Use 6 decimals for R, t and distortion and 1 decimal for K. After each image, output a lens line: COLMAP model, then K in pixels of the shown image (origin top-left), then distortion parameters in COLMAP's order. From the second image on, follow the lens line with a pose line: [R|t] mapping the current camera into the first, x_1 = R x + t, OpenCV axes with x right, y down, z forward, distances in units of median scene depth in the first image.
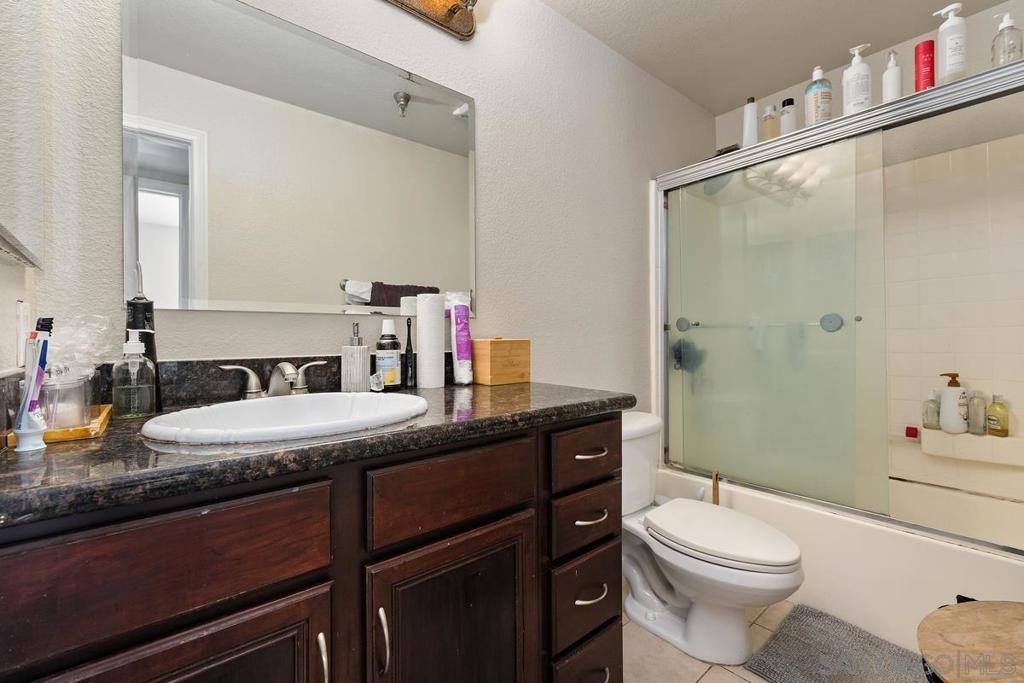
lens RADIAL K [[443.4, 0, 505.0], [0, 443.4, 337.4], [0, 0, 1]] dist [0.002126, -0.001314]
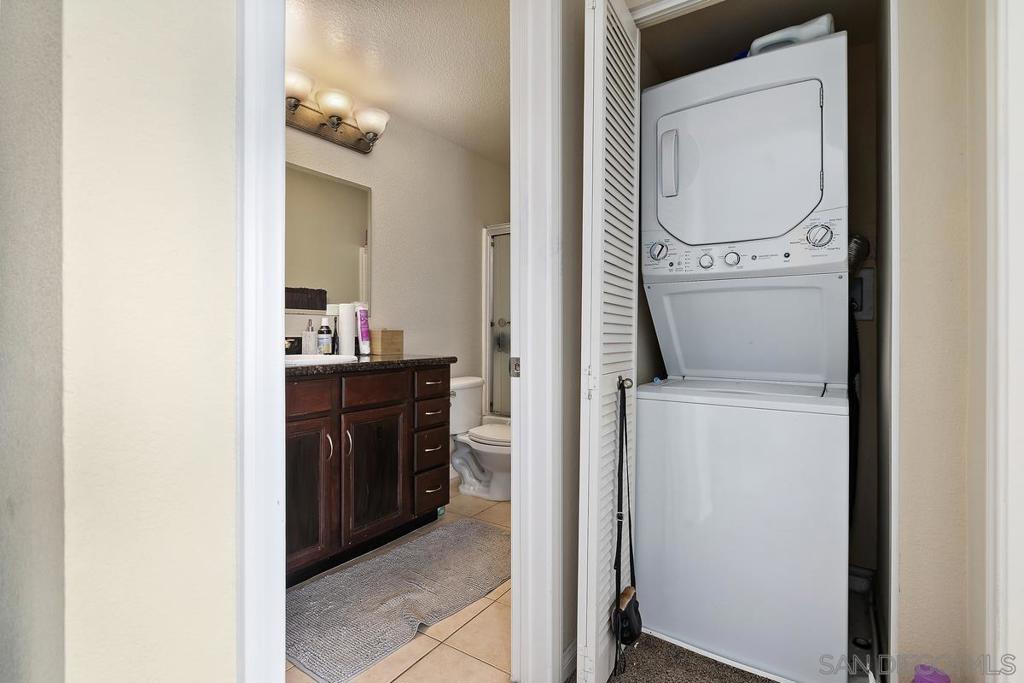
lens RADIAL K [[454.3, 0, 502.5], [0, 454.3, 334.0], [0, 0, 1]] dist [-0.003841, -0.000048]
pose [[0.959048, 0.008522, 0.283114, -0.080720], [-0.008685, 0.999962, -0.000677, 0.019528], [-0.283109, -0.001809, 0.959086, -0.881013]]
